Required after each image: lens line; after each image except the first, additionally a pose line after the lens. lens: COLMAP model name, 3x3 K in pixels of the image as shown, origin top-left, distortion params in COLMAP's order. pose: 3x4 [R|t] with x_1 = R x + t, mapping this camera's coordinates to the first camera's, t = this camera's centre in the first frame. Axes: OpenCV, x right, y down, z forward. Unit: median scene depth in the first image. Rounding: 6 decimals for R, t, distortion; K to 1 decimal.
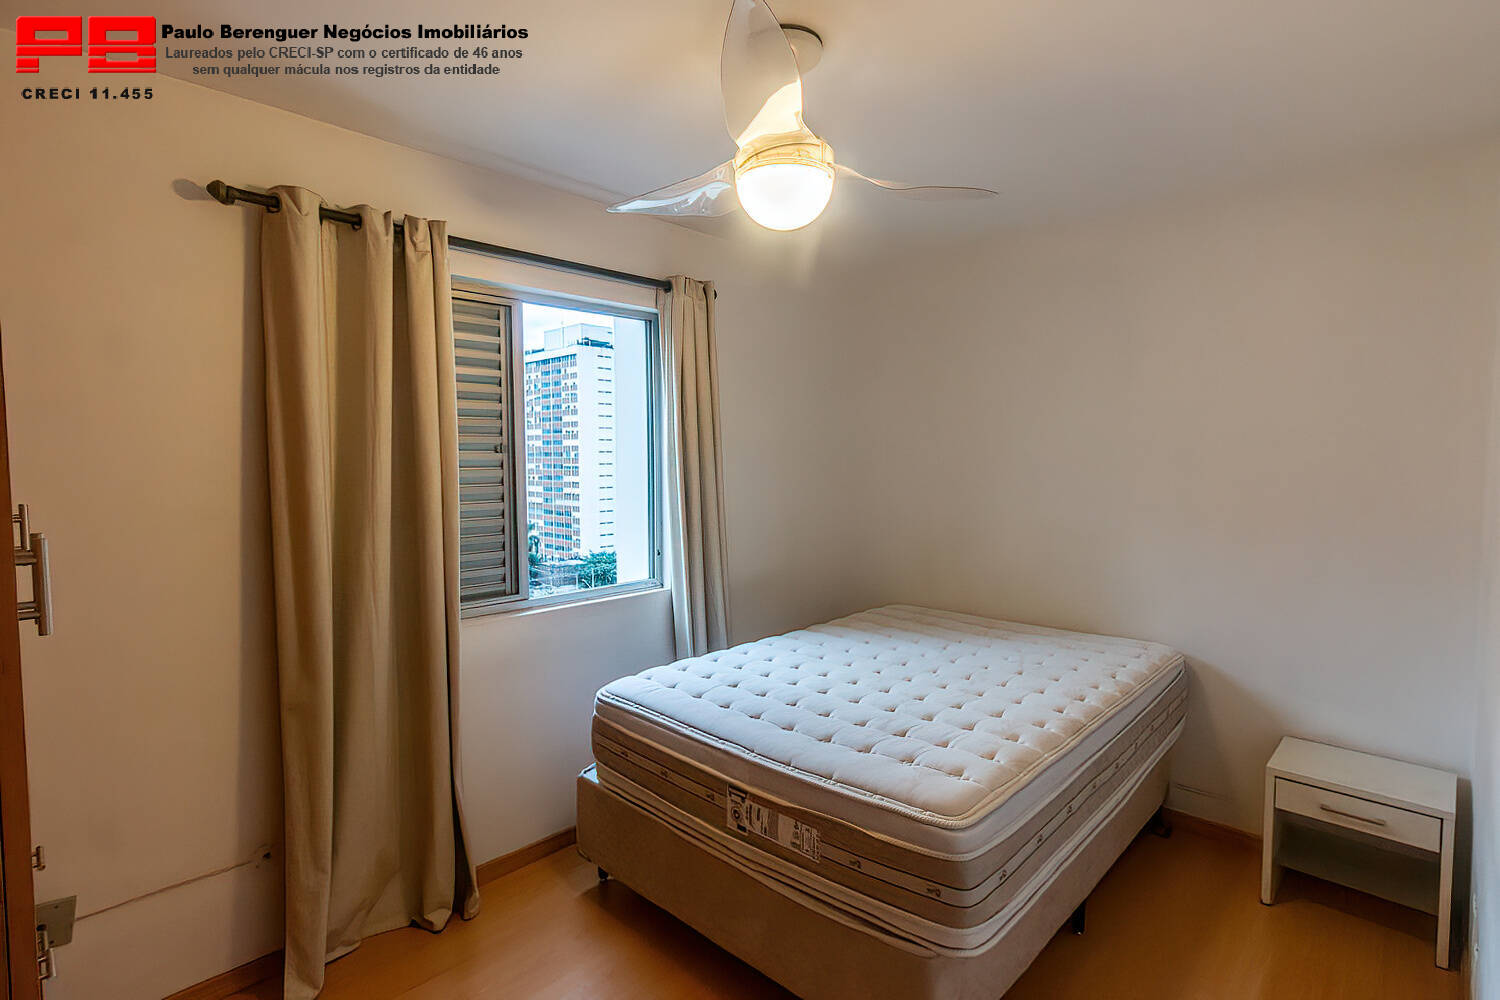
lens RADIAL K [[686.1, 0, 753.4], [0, 686.1, 493.5], [0, 0, 1]] dist [0.003974, 0.000350]
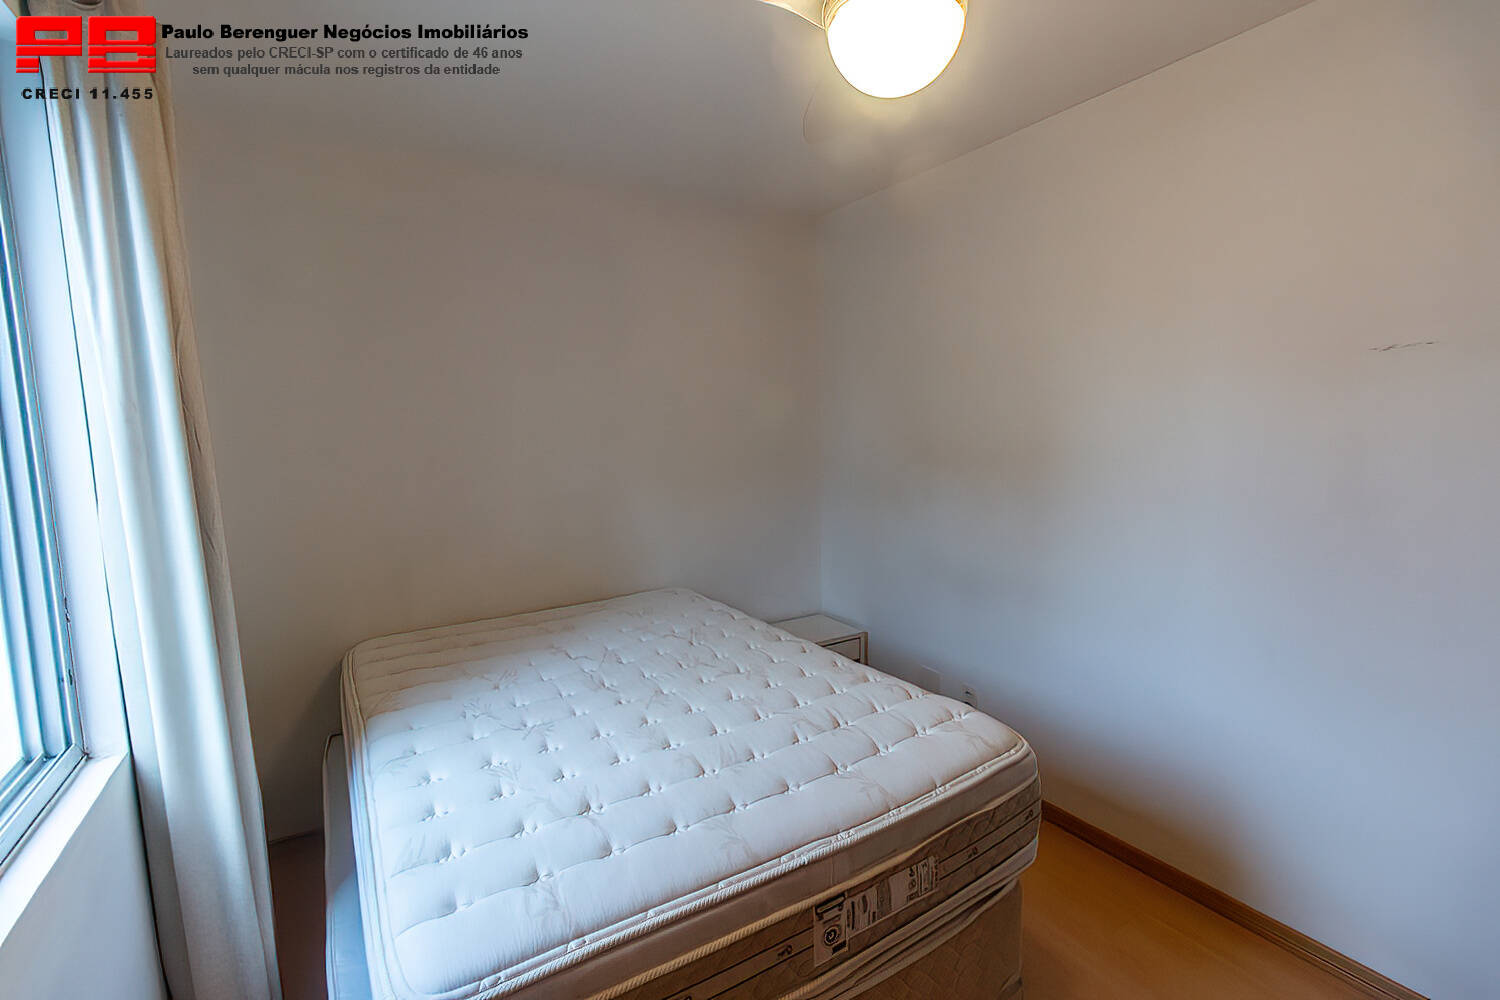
lens RADIAL K [[686.1, 0, 753.4], [0, 686.1, 493.5], [0, 0, 1]] dist [0.003974, 0.000350]
pose [[0.277068, -0.116112, 0.953809, -0.648266], [0.061203, 0.992788, 0.103079, -0.039507], [-0.958899, 0.029816, 0.282176, 0.880244]]
